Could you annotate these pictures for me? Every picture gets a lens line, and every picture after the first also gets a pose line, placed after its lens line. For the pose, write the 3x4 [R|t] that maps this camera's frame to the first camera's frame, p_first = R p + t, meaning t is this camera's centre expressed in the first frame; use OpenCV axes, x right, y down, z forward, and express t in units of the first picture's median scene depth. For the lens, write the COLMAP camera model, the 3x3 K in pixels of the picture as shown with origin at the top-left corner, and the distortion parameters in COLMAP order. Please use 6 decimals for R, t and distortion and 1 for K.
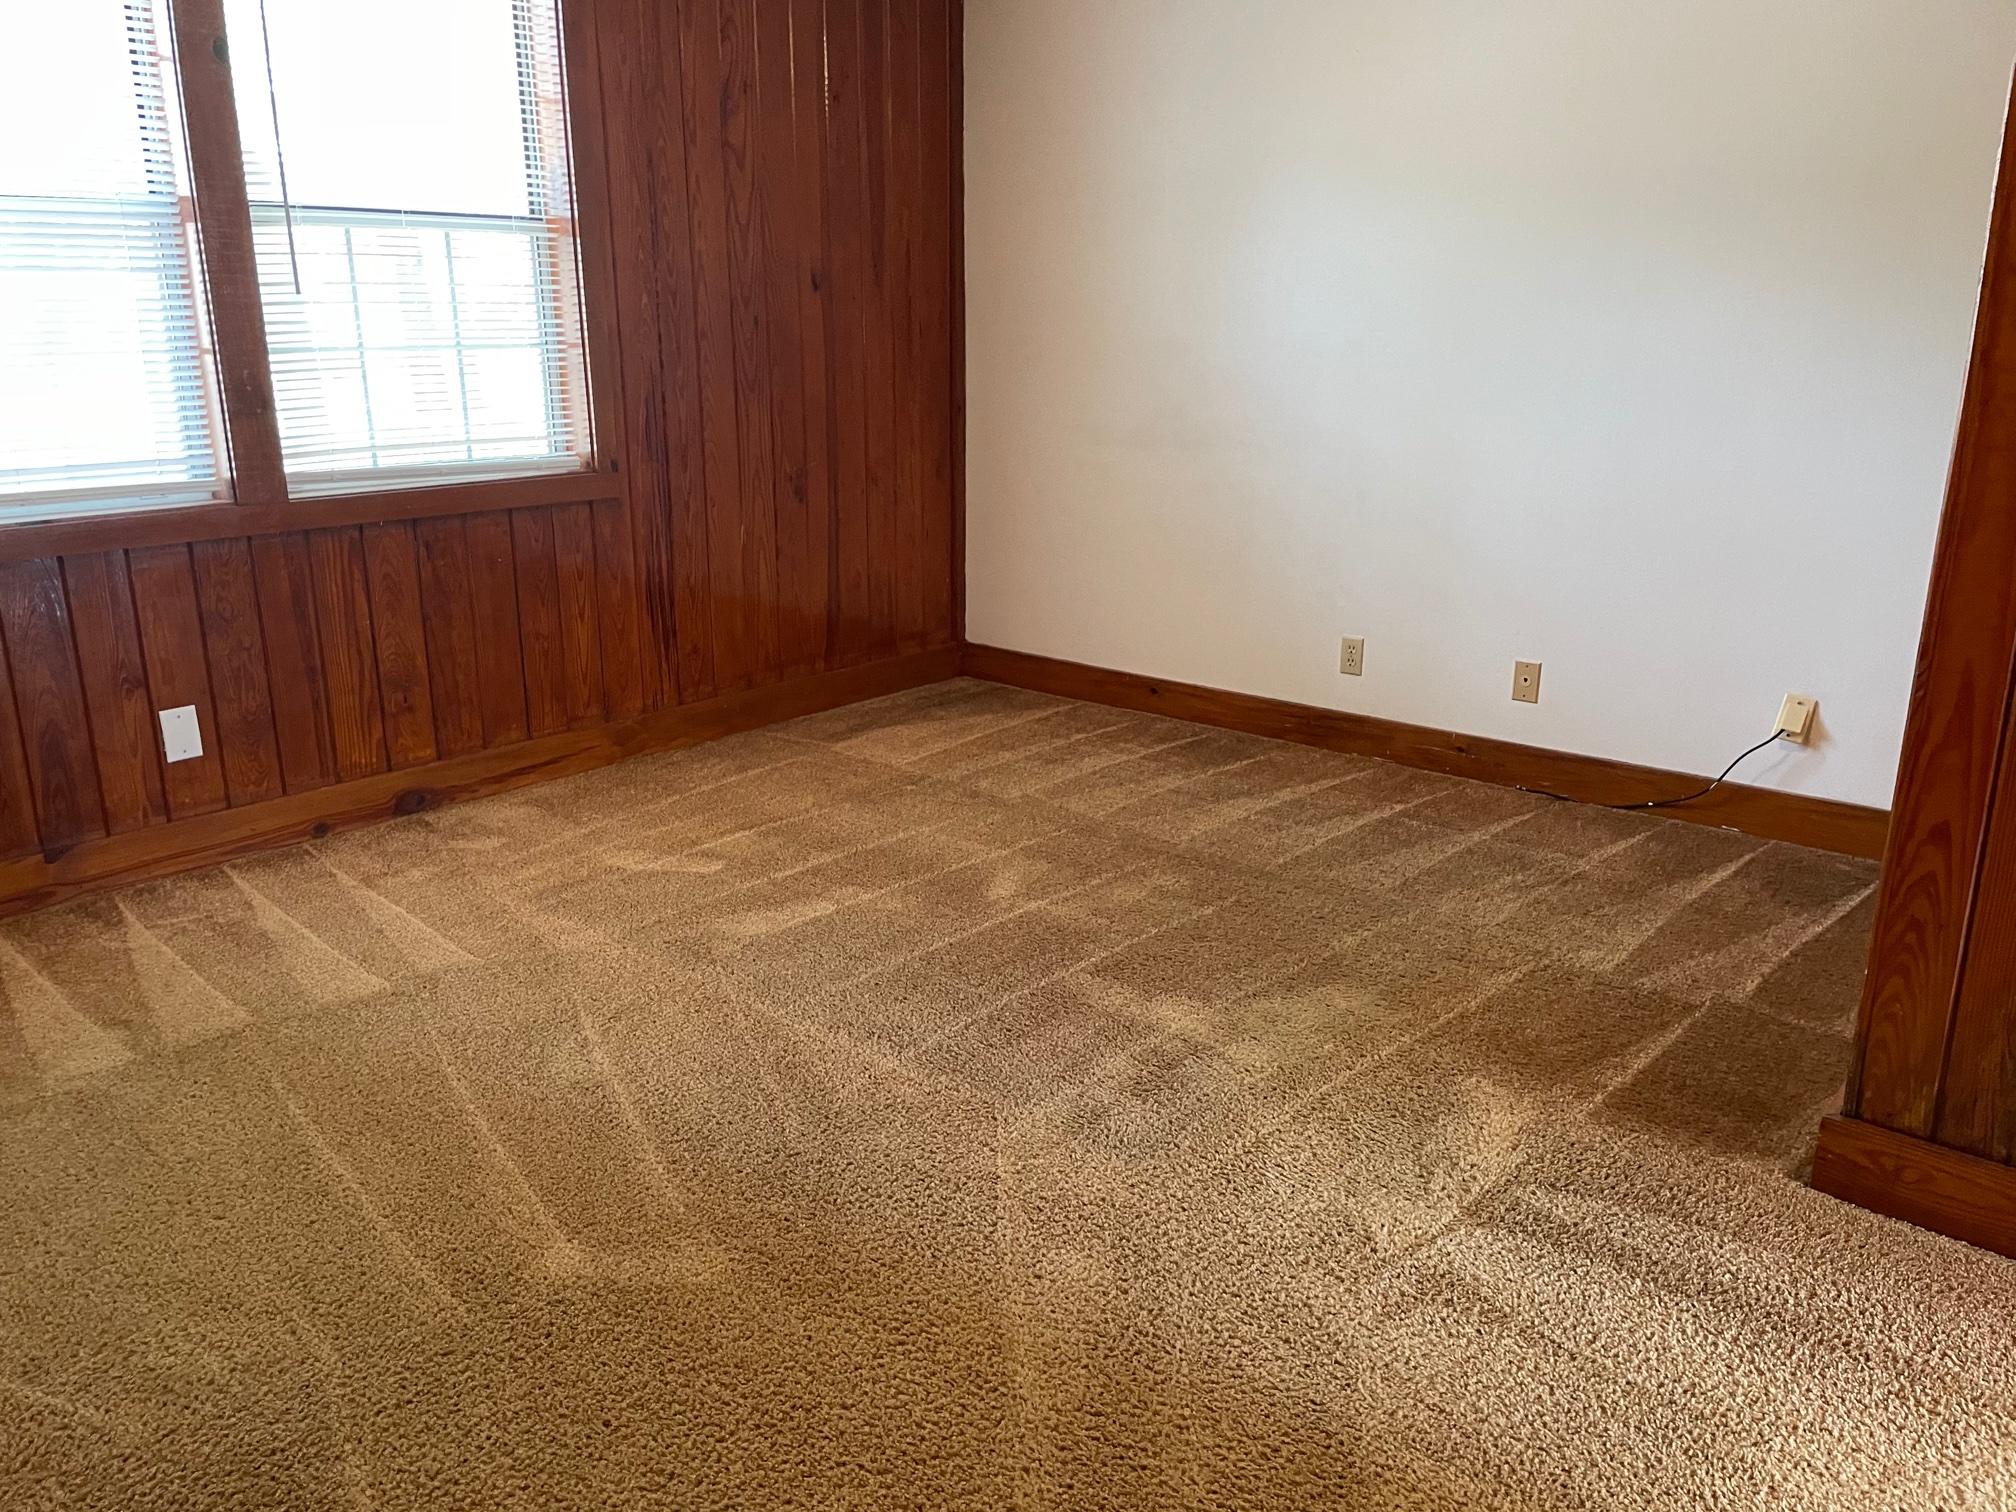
lens RADIAL K [[1536.1, 0, 1008.0], [0, 1536.1, 756.0], [0, 0, 1]] dist [0.073566, -0.147267]
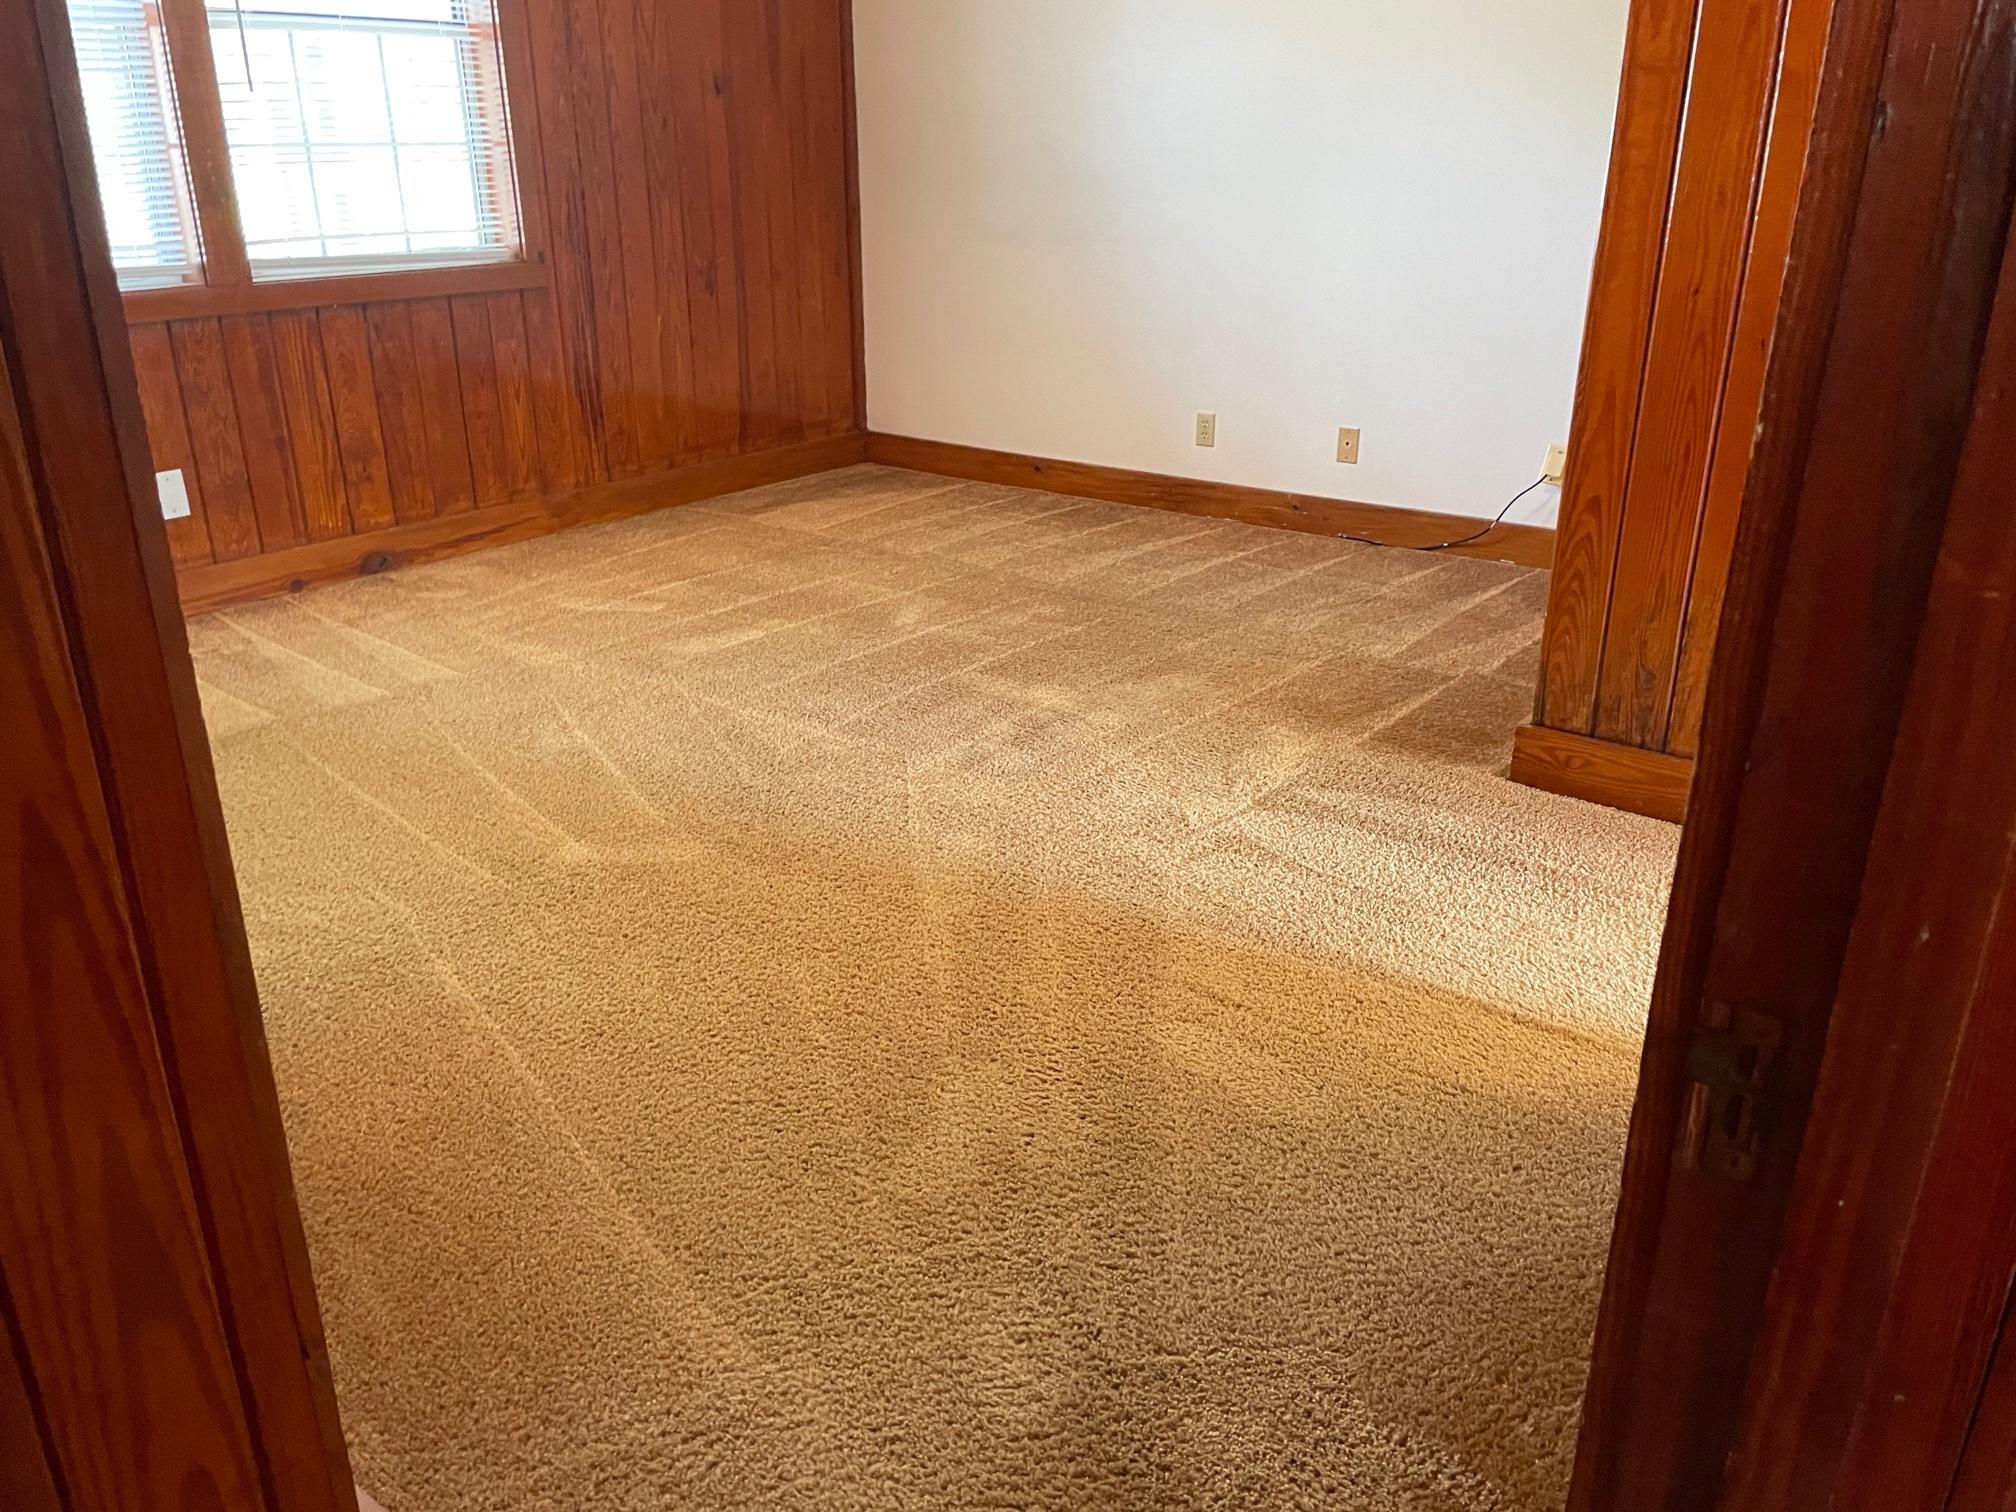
lens RADIAL K [[1541.8, 0, 1048.6], [0, 1541.8, 752.9], [0, 0, 1]] dist [0.067476, -0.119961]
pose [[0.995975, -0.026964, 0.085484, 0.000925], [0.018388, 0.994860, 0.099574, 0.069942], [-0.087729, -0.097602, 0.991351, -0.191117]]
